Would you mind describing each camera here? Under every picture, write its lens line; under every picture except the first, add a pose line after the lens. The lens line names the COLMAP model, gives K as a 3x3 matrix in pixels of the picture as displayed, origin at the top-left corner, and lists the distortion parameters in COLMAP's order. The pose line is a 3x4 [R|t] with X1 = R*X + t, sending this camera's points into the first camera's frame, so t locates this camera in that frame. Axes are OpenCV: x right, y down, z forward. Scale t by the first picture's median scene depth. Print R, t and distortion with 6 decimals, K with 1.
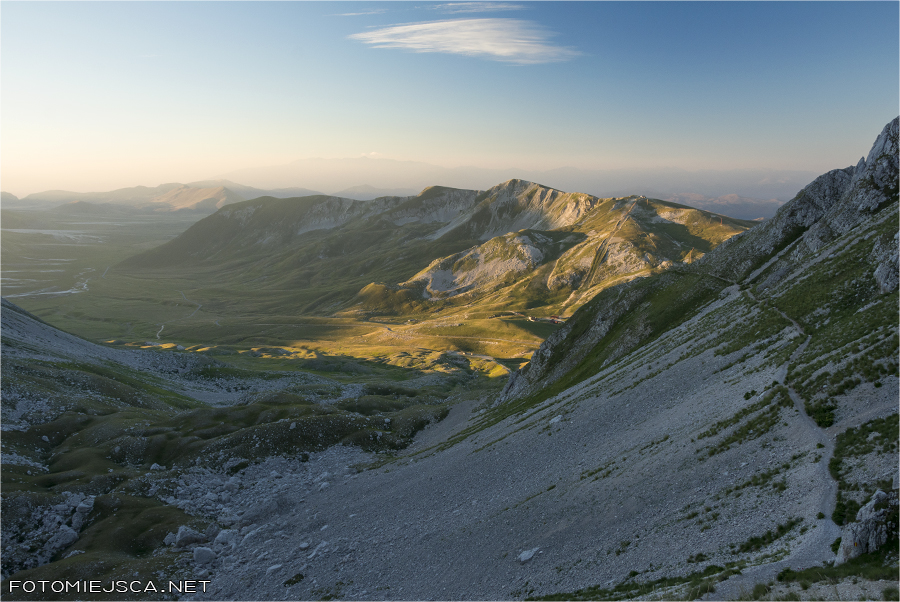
lens RADIAL K [[793.3, 0, 450.0], [0, 793.3, 301.0], [0, 0, 1]] dist [-0.117850, 0.001118]
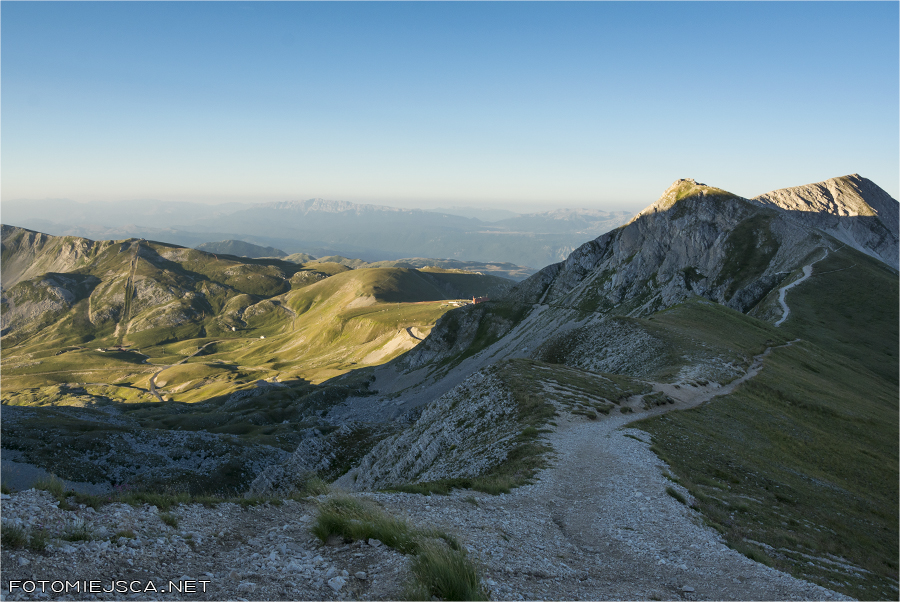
lens RADIAL K [[719.2, 0, 450.0], [0, 719.2, 301.0], [0, 0, 1]] dist [-0.146741, 0.091128]
pose [[0.712898, -0.078793, 0.696827, -0.211186], [0.096864, 0.995207, 0.013434, -0.011788], [-0.694546, 0.057920, 0.717113, -0.092038]]
